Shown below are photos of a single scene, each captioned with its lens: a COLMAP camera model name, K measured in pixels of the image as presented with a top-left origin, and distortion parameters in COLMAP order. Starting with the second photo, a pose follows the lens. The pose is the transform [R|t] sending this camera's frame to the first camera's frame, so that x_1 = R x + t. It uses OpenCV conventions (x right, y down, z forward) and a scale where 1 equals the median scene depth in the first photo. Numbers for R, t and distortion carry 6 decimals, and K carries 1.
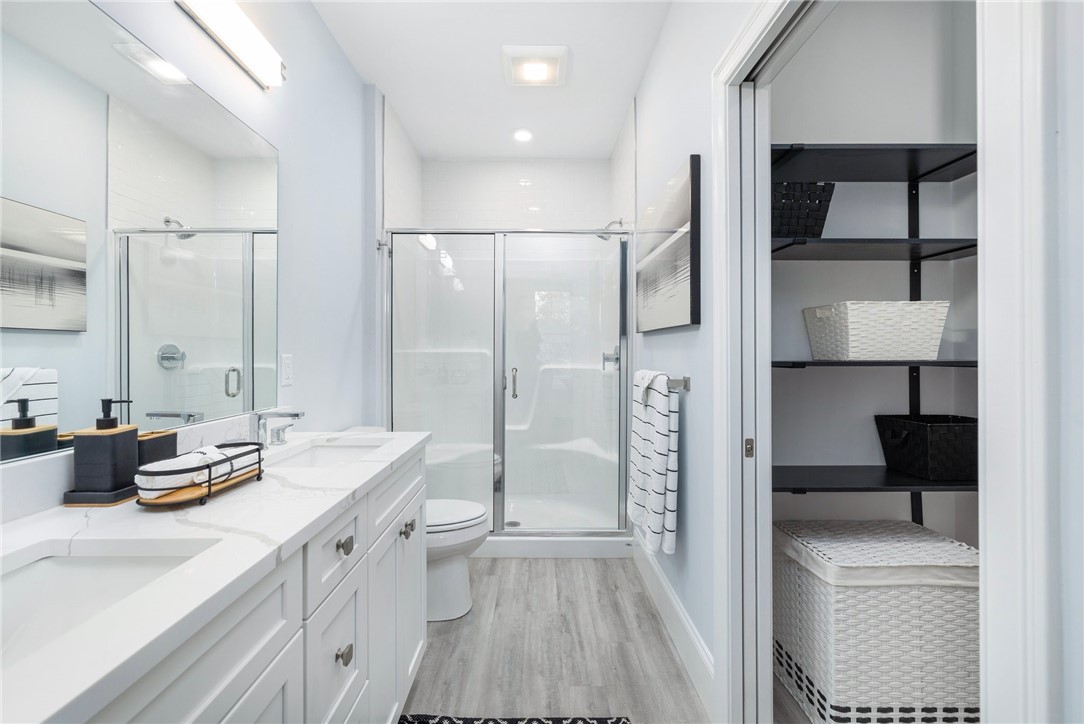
lens RADIAL K [[463.6, 0, 535.2], [0, 463.6, 353.9], [0, 0, 1]] dist [-0.000847, -0.000066]
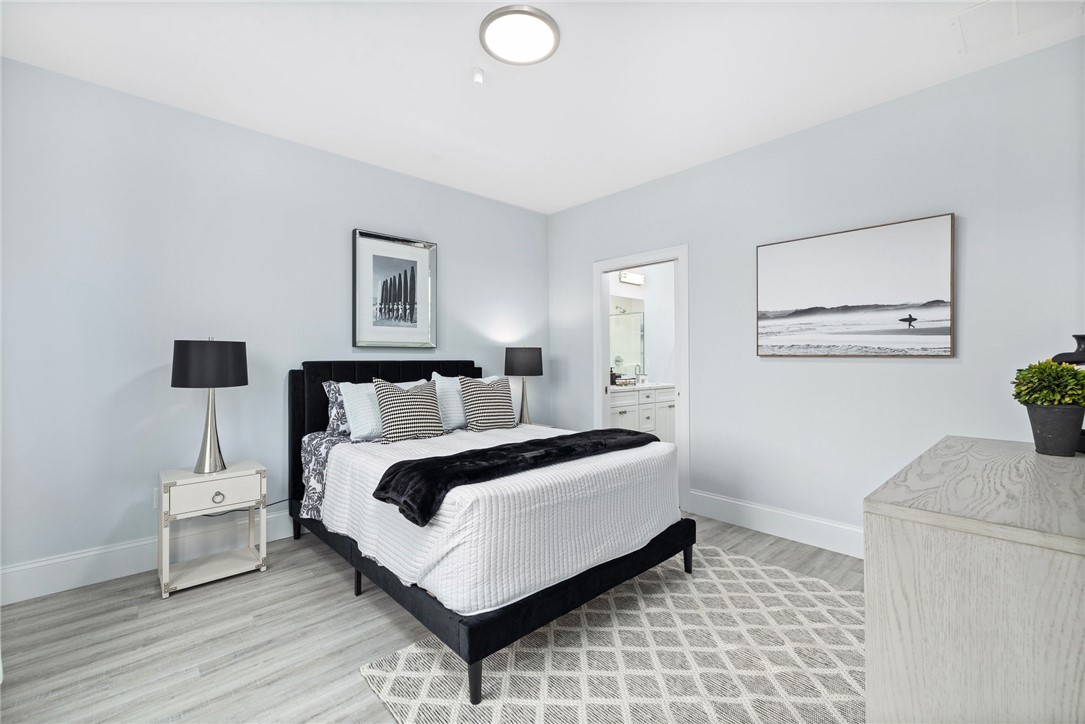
lens RADIAL K [[464.0, 0, 535.7], [0, 464.0, 353.9], [0, 0, 1]] dist [-0.000847, -0.000066]
pose [[0.672897, -0.007438, -0.739699, 1.205876], [-0.000335, 0.999946, -0.010360, -0.004343], [0.739736, 0.007219, 0.672859, -1.596916]]
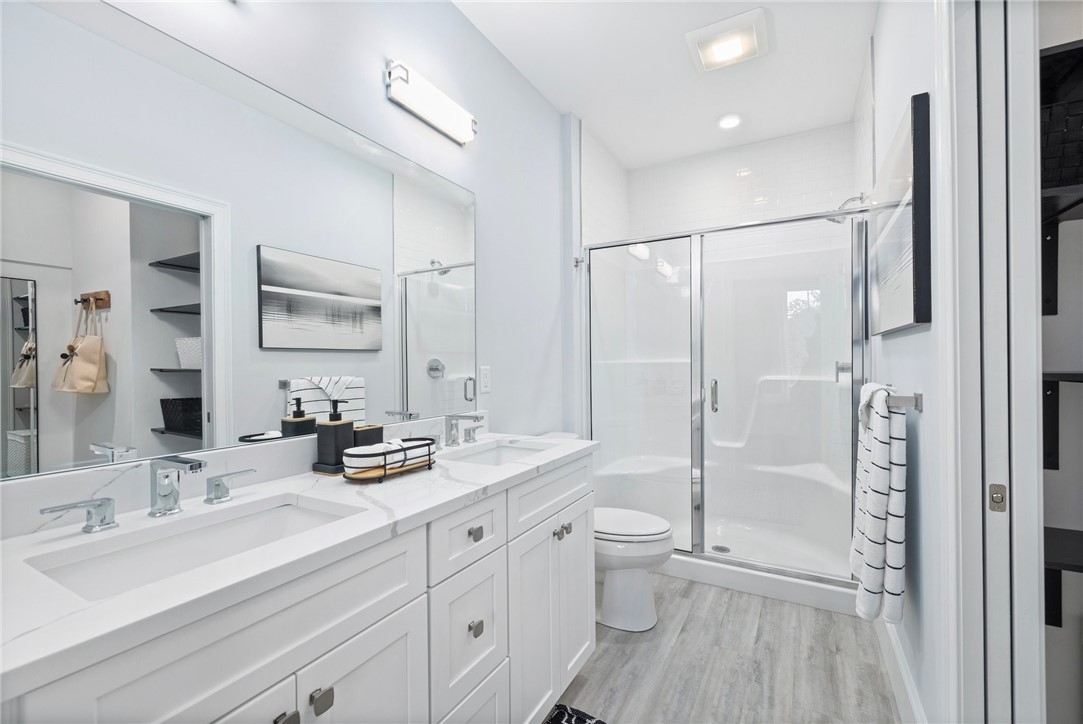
lens RADIAL K [[464.7, 0, 536.8], [0, 464.7, 366.8], [0, 0, 1]] dist [0.000623, 0.000316]
pose [[0.868933, -0.005356, -0.494901, 0.137906], [0.008768, 0.999951, 0.004573, -0.001856], [0.494852, -0.008313, 0.868938, 0.034940]]
